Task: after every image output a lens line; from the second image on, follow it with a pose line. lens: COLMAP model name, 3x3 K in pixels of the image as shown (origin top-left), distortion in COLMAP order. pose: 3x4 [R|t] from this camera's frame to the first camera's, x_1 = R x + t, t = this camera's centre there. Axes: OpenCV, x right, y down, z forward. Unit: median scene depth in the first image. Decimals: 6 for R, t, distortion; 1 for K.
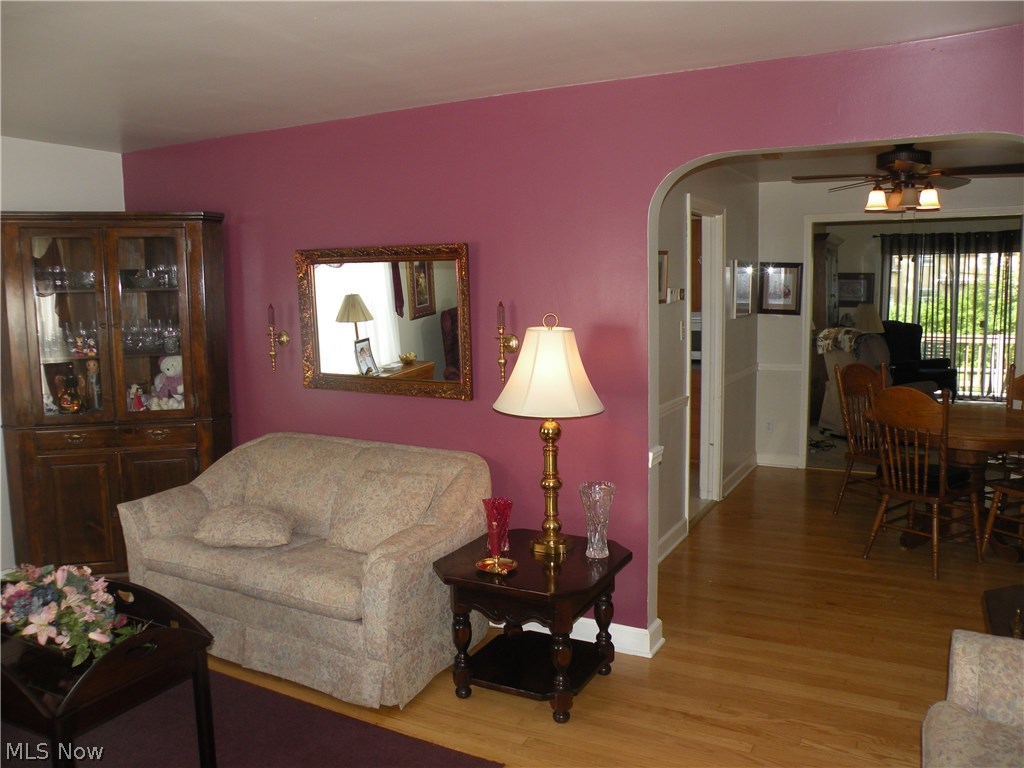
lens RADIAL K [[814.4, 0, 512.0], [0, 814.4, 384.0], [0, 0, 1]] dist [-0.142459, 0.145260]
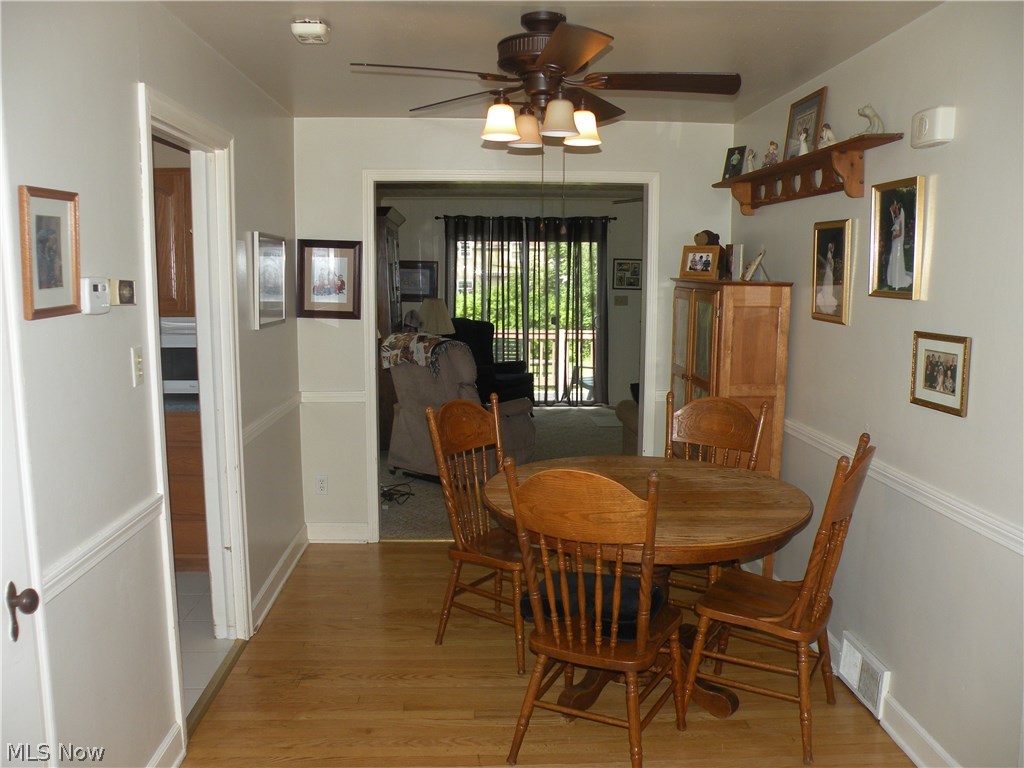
lens RADIAL K [[814.4, 0, 512.0], [0, 814.4, 384.0], [0, 0, 1]] dist [-0.142459, 0.145260]
pose [[0.855860, -0.049400, 0.514844, 0.103249], [0.043342, 0.998777, 0.023783, -0.037620], [-0.515389, 0.001960, 0.856954, 0.312685]]
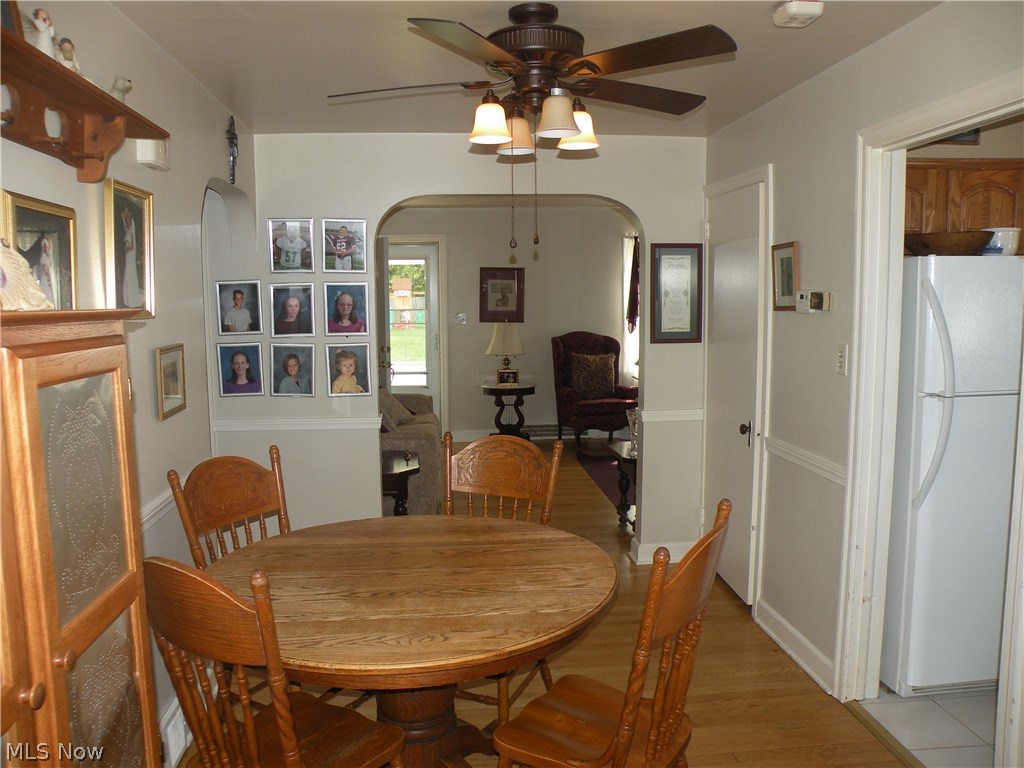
lens RADIAL K [[814.4, 0, 512.0], [0, 814.4, 384.0], [0, 0, 1]] dist [-0.142459, 0.145260]
pose [[-0.824110, 0.088308, -0.559503, 0.490530], [-0.042888, 0.975209, 0.217092, -0.109632], [0.564803, 0.202904, -0.799892, 0.869053]]
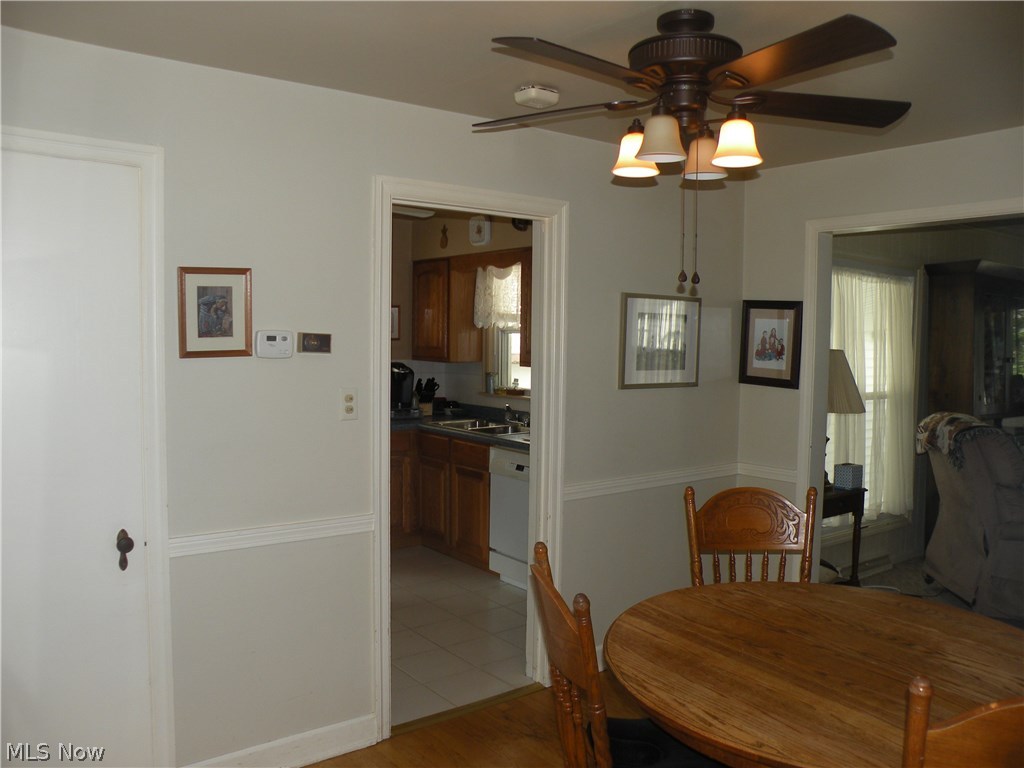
lens RADIAL K [[818.1, 0, 512.0], [0, 818.1, 384.0], [0, 0, 1]] dist [-0.149694, 0.124698]
pose [[0.913248, 0.052343, -0.404027, 0.360186], [-0.076686, 0.996071, -0.044293, -0.041806], [0.400121, 0.071434, 0.913674, 0.329350]]
